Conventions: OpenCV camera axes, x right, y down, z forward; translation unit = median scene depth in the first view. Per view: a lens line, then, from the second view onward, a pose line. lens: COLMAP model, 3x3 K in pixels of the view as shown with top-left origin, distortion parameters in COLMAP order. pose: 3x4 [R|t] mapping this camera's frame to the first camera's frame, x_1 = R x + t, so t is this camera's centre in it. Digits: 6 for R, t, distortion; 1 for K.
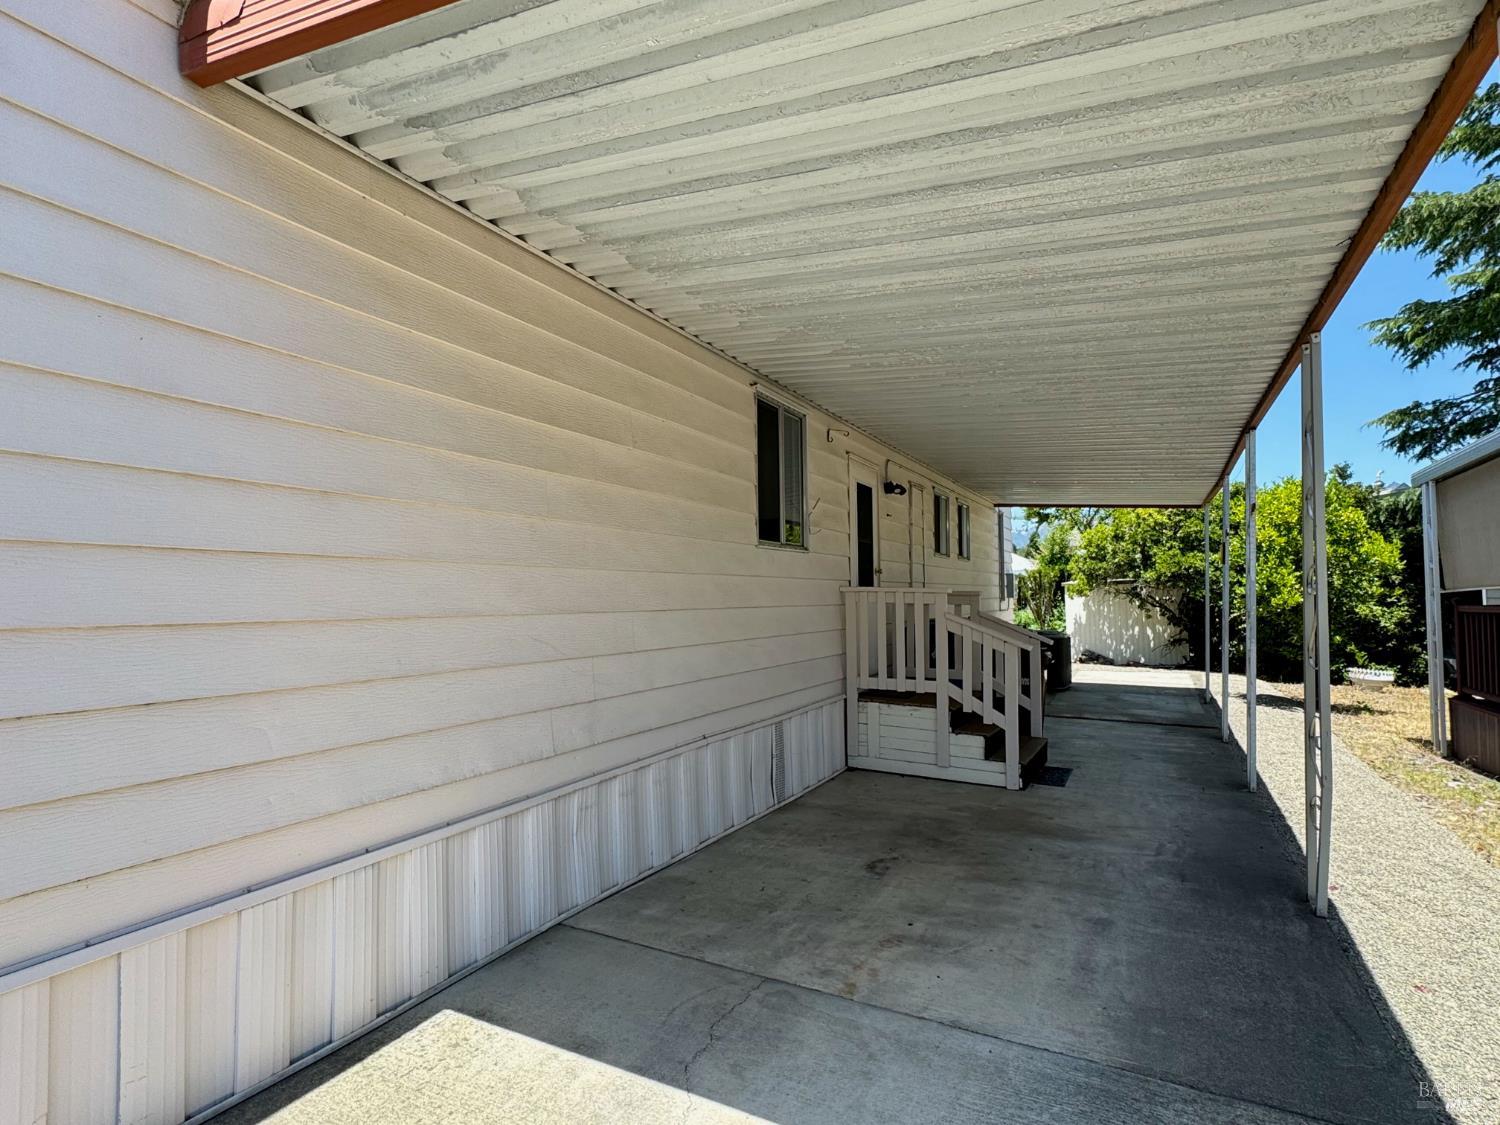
lens RADIAL K [[794.7, 0, 750.0], [0, 794.7, 562.5], [0, 0, 1]] dist [-0.003094, 0.001219]
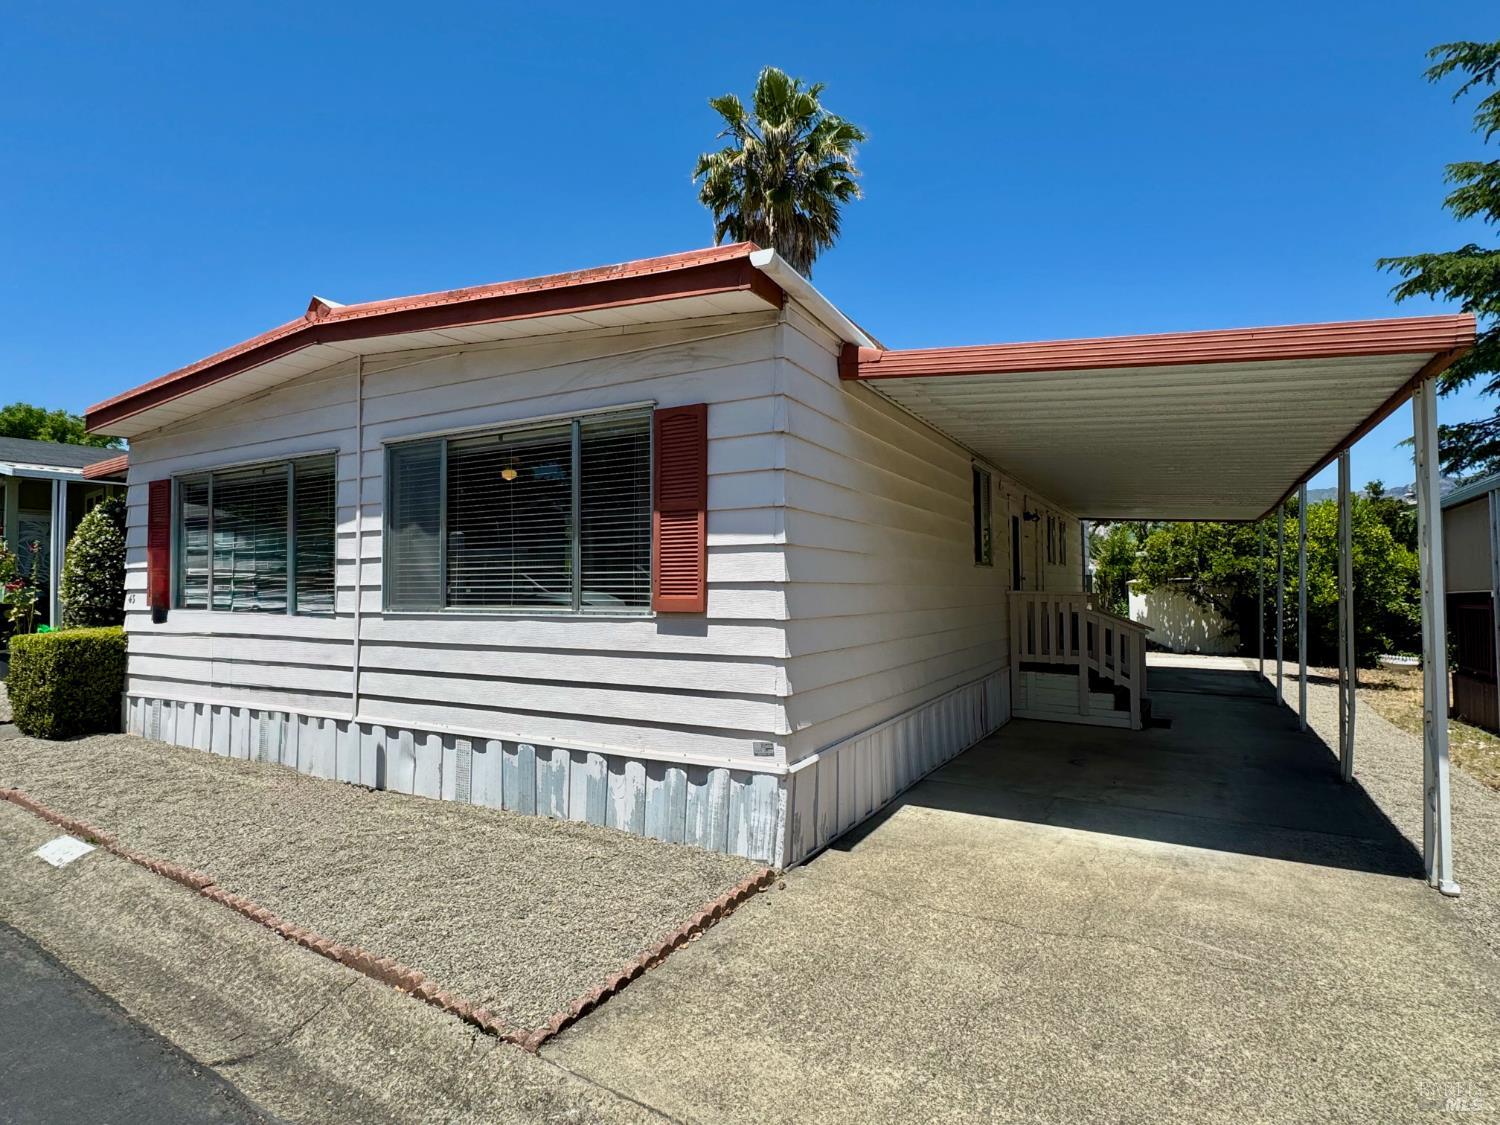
lens RADIAL K [[794.7, 0, 750.0], [0, 794.7, 562.5], [0, 0, 1]] dist [-0.003094, 0.001219]
pose [[0.999452, -0.001048, -0.033095, -0.253938], [0.001309, 0.999968, 0.007881, -0.026830], [0.033085, -0.007920, 0.999421, -0.371255]]
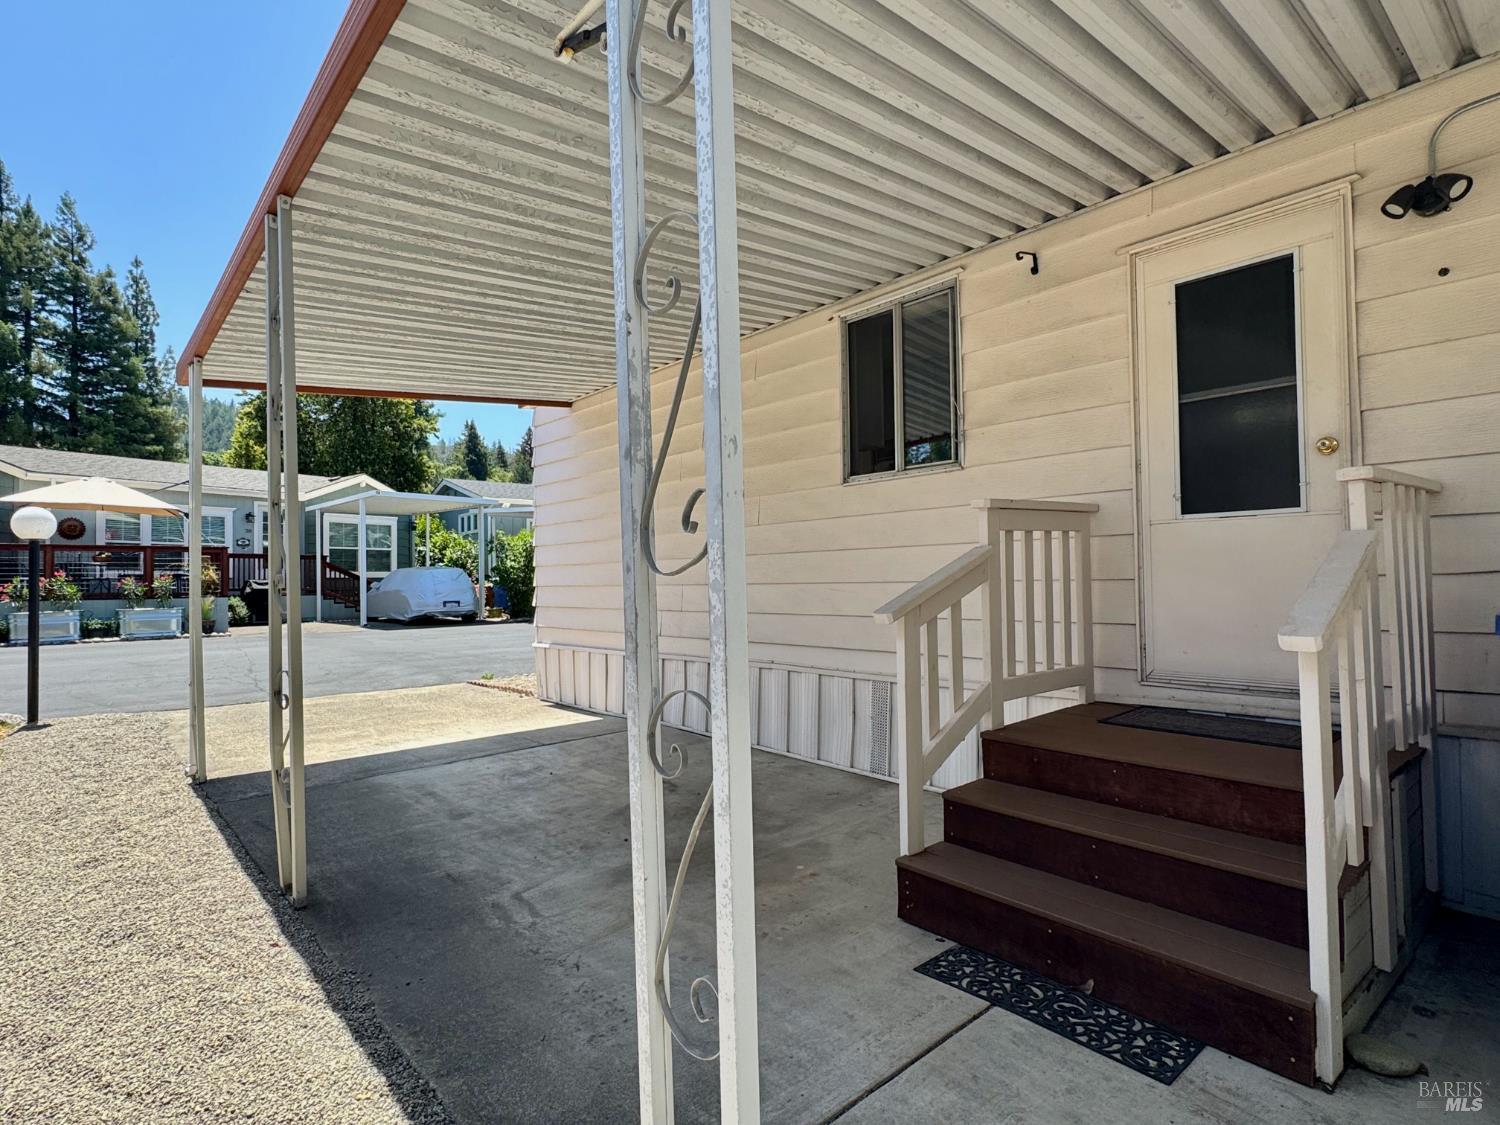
lens RADIAL K [[794.7, 0, 750.0], [0, 794.7, 562.5], [0, 0, 1]] dist [-0.003094, 0.001219]
pose [[-0.377137, -0.012892, -0.926068, 0.618795], [0.056941, 0.997689, -0.037078, 0.067963], [0.924405, -0.066715, -0.375531, 0.841318]]
